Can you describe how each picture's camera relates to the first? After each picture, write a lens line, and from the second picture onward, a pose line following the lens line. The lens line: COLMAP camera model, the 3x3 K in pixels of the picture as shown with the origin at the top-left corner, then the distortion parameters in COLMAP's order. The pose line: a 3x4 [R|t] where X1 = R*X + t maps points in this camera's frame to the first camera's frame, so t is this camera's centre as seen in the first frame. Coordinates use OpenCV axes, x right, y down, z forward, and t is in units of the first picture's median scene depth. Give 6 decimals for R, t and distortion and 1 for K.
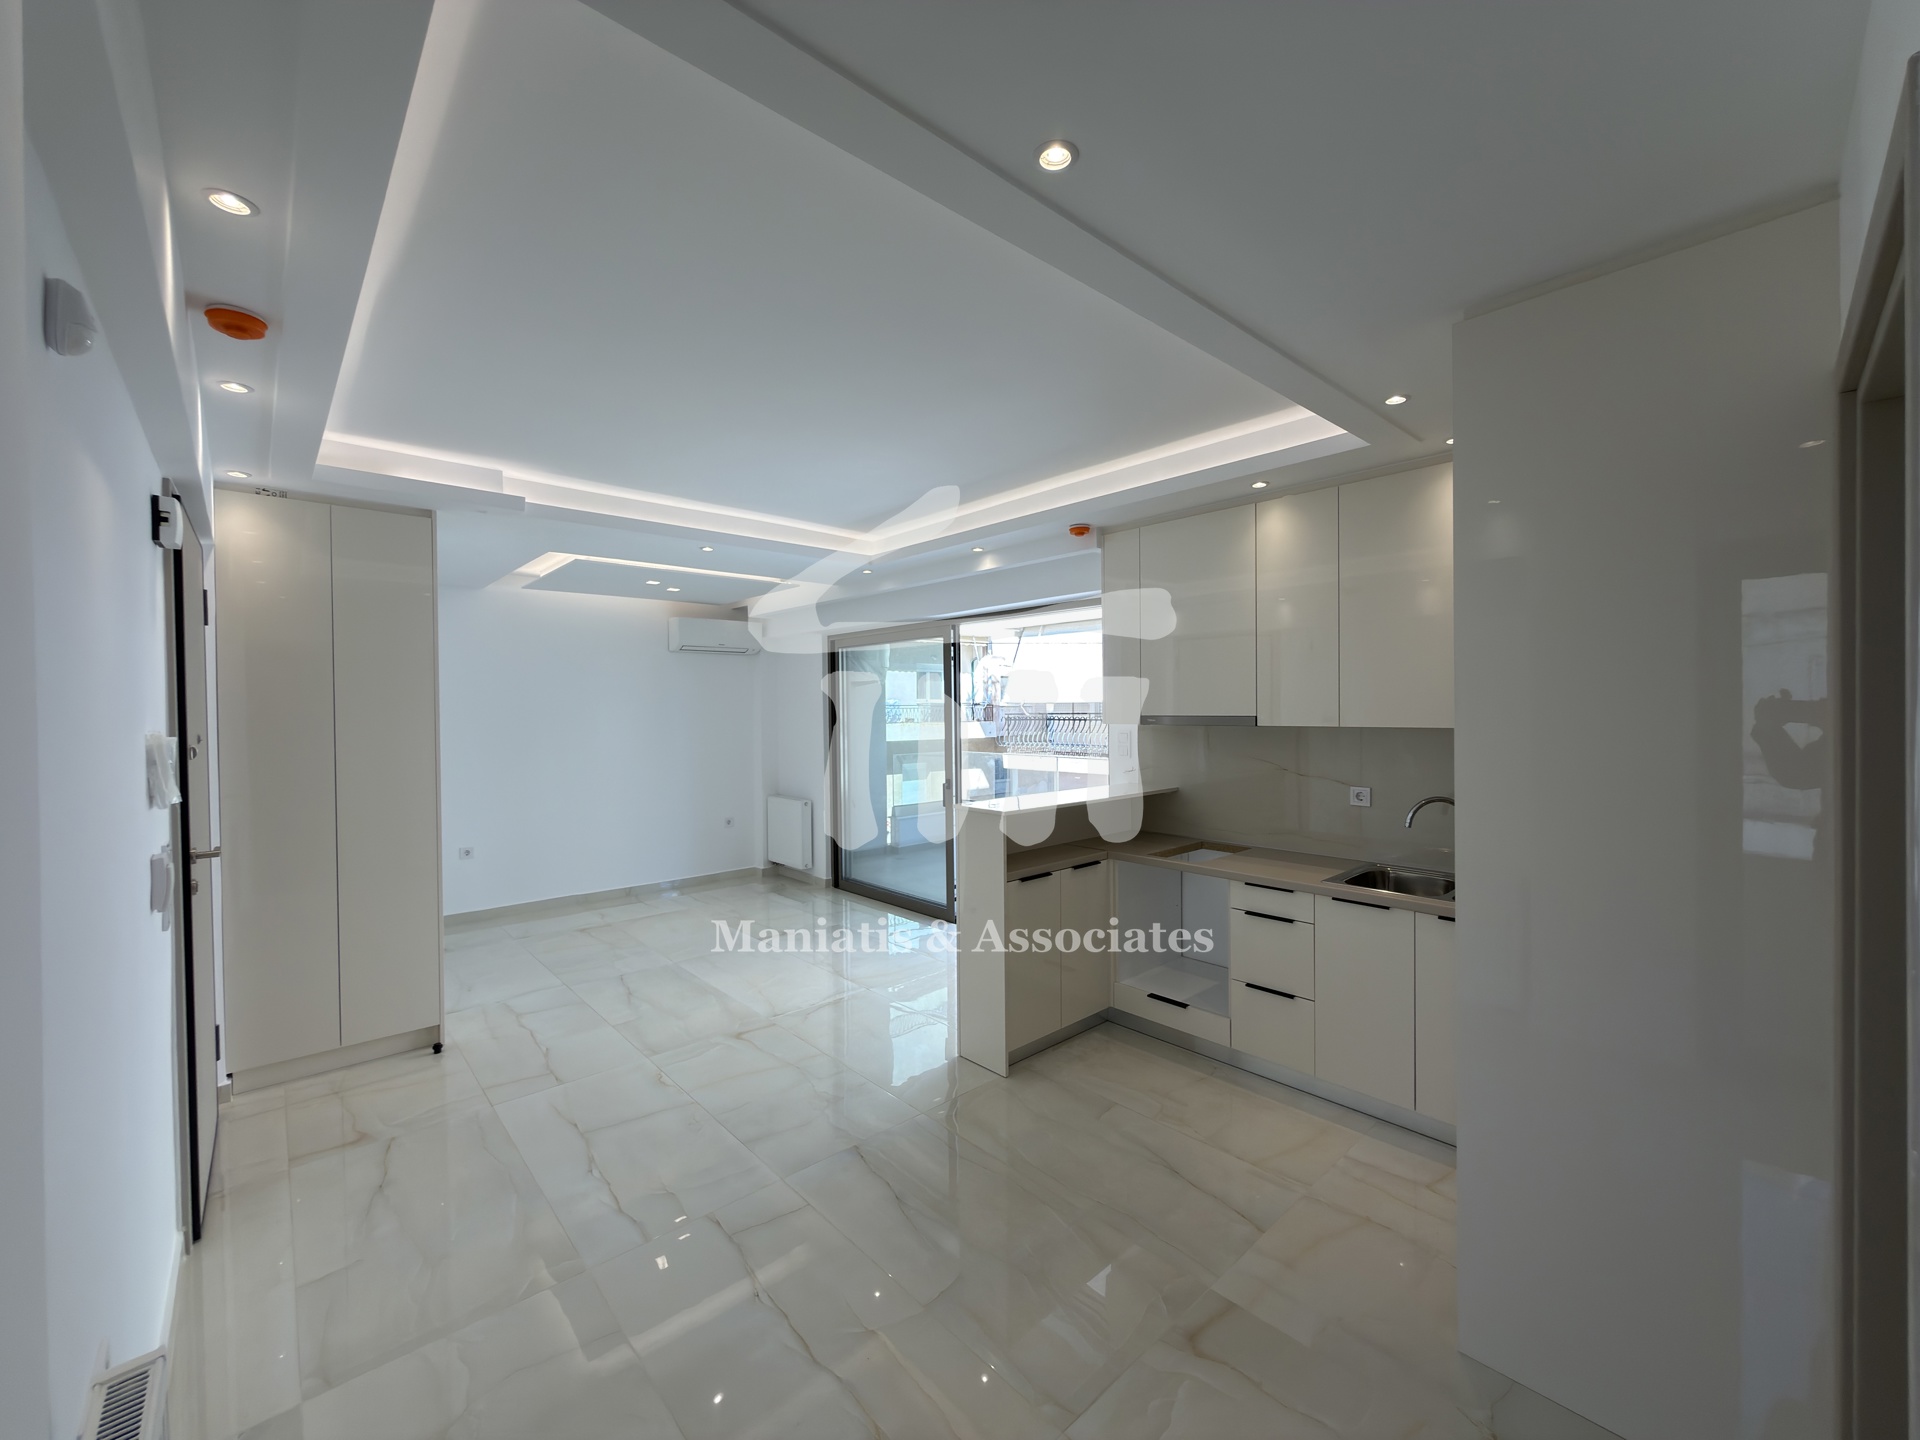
lens RADIAL K [[764.6, 0, 958.9], [0, 764.6, 720.0], [0, 0, 1]] dist [0.001190, 0.000004]
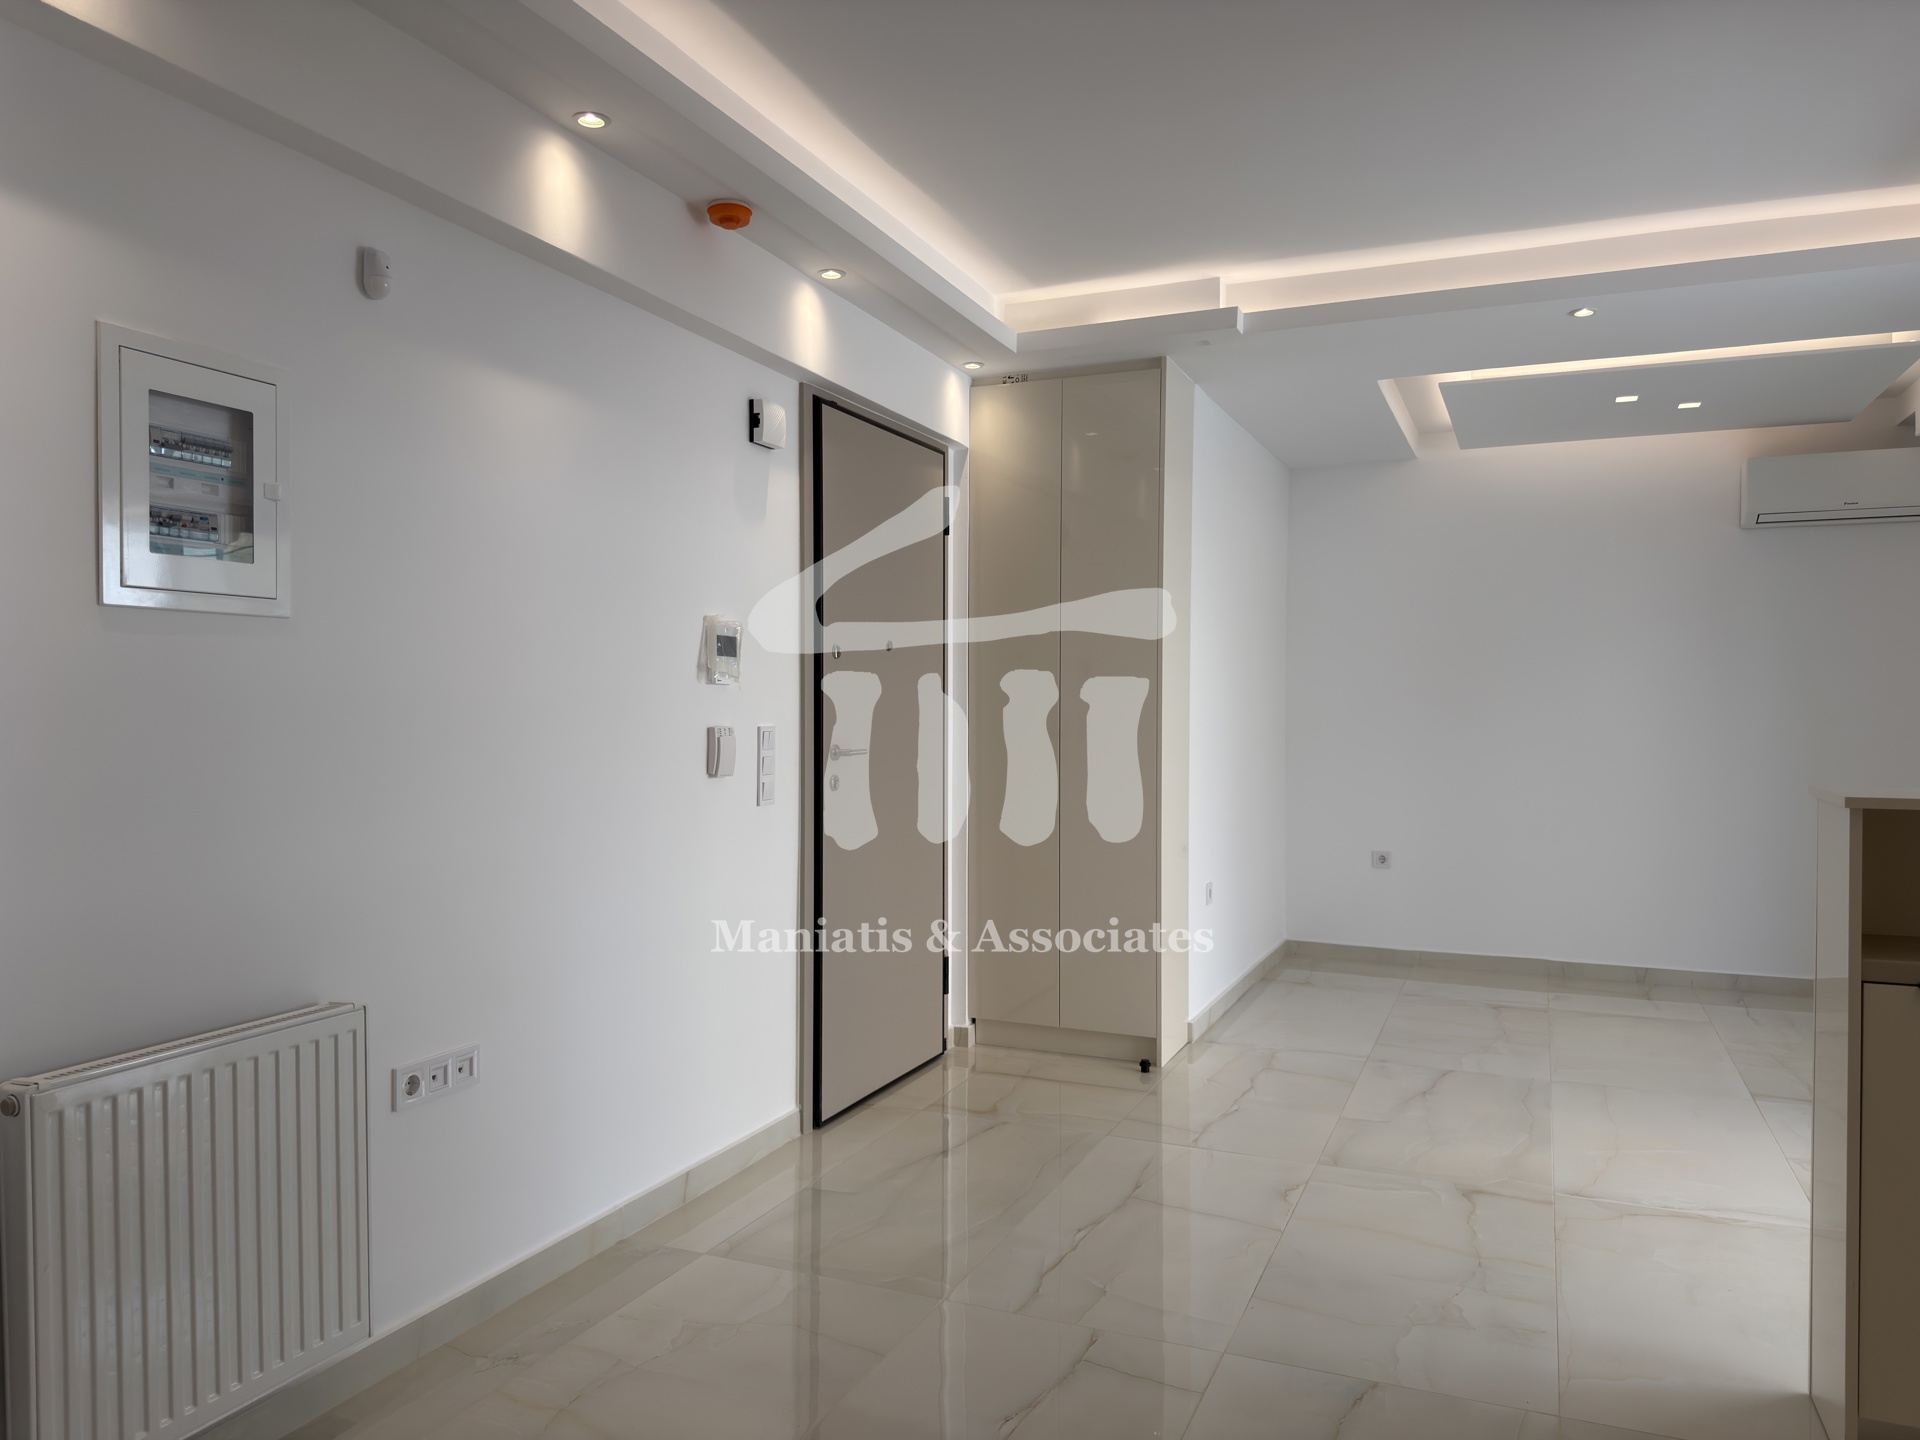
lens RADIAL K [[1354.9, 0, 960.9], [0, 1354.9, 725.3], [0, 0, 1]] dist [0.090809, -0.120593]
pose [[0.419021, 0.022868, -0.907689, 0.472214], [-0.019852, 0.999675, 0.016022, 0.073360], [0.907760, 0.011306, 0.419338, 0.265118]]
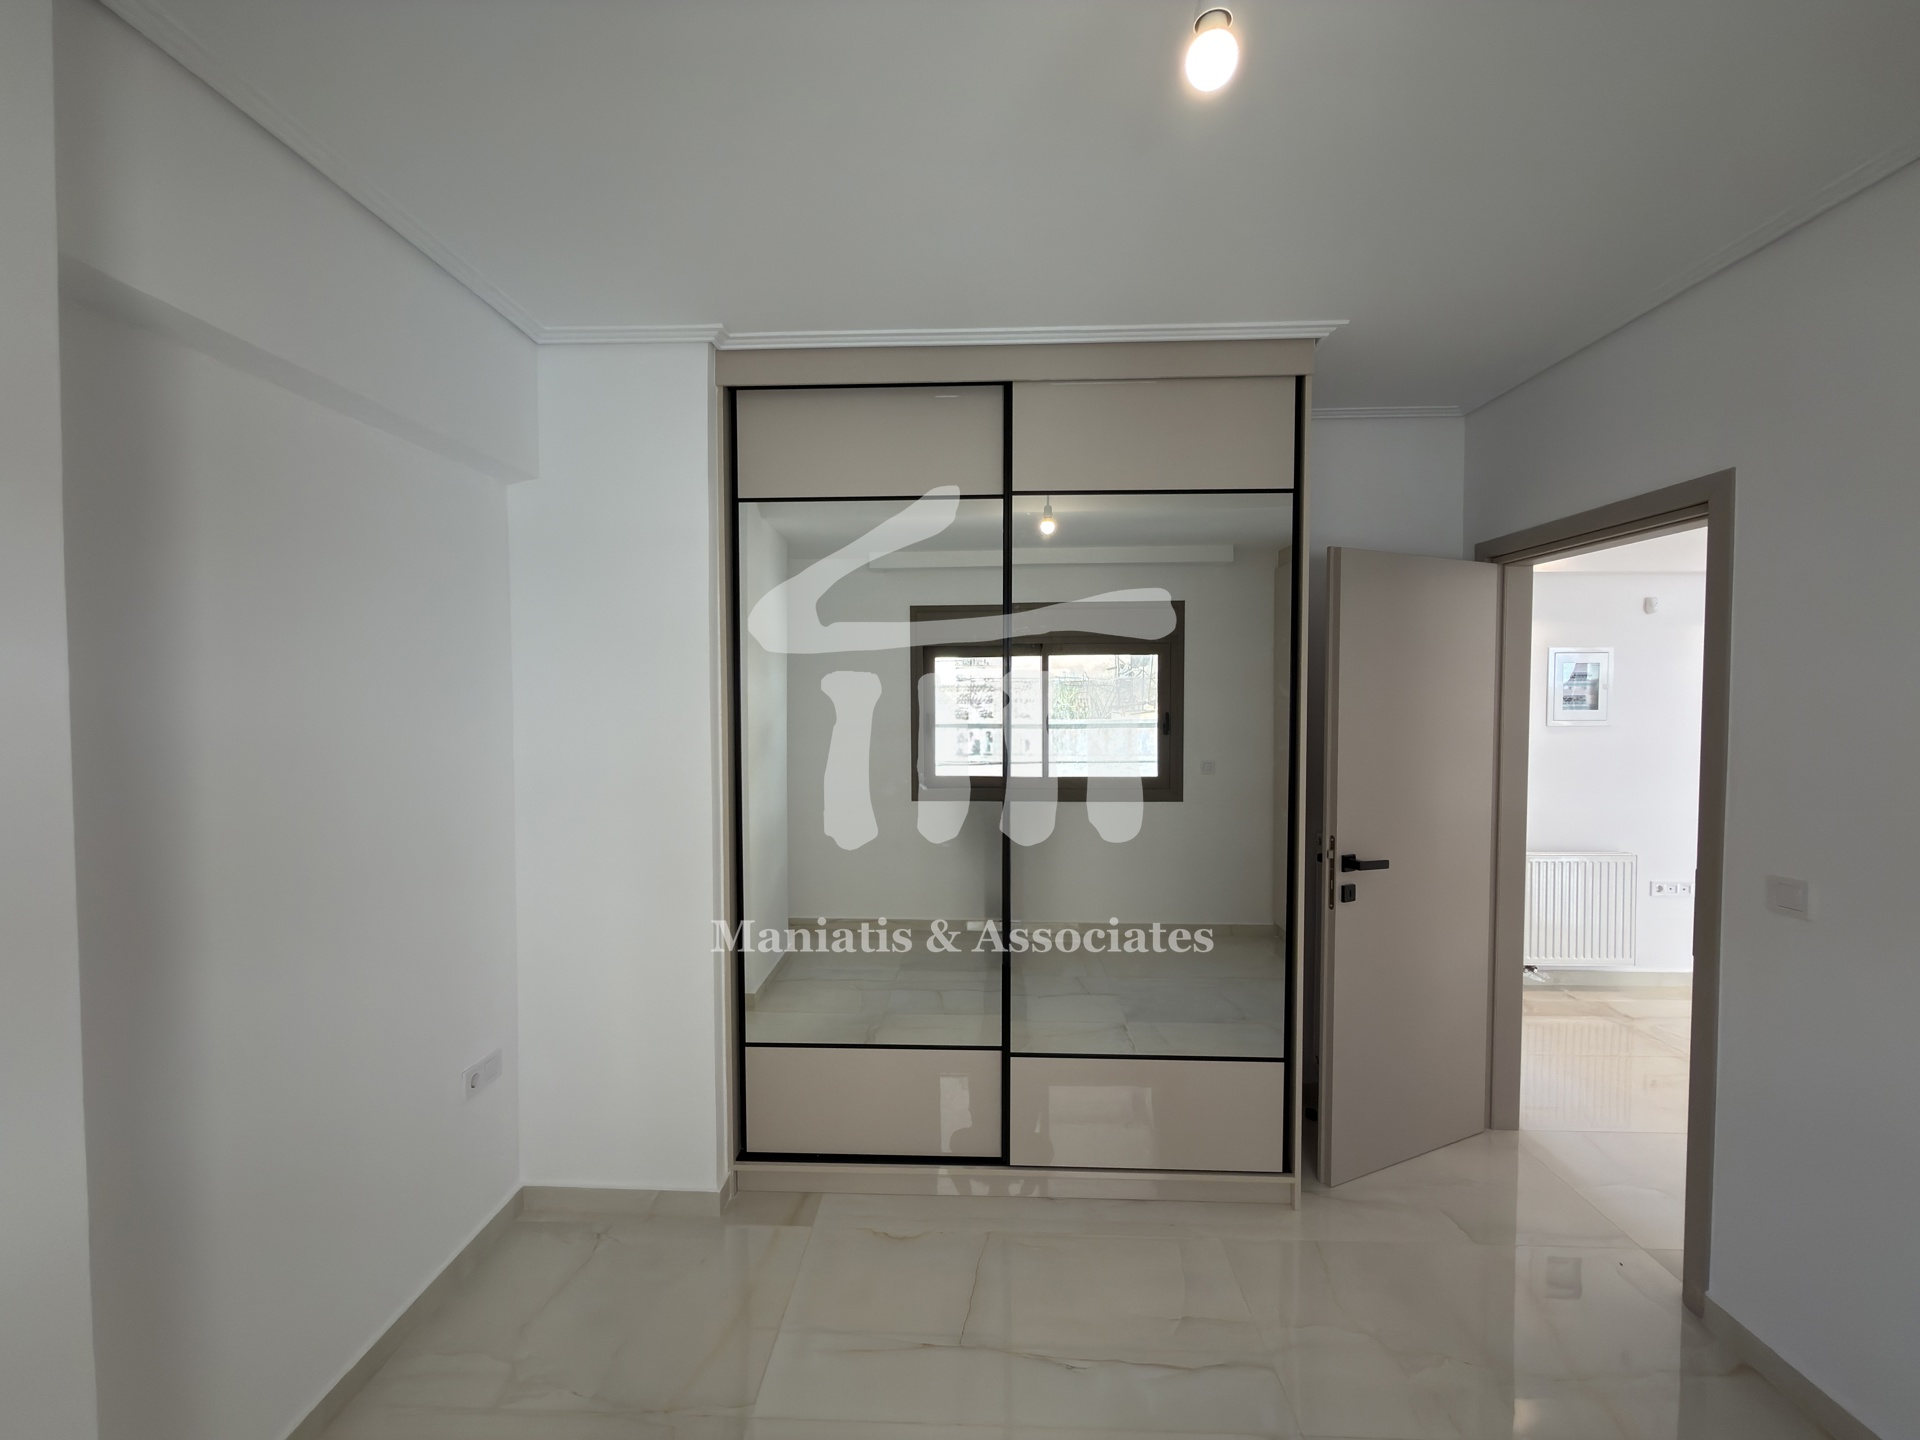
lens RADIAL K [[767.0, 0, 960.0], [0, 767.0, 720.0], [0, 0, 1]] dist [0.000194, -0.000081]
pose [[-0.697893, 0.039343, -0.715120, 1.269402], [0.000253, 0.998504, 0.054686, -0.037651], [0.716202, 0.037984, -0.696859, 0.354186]]
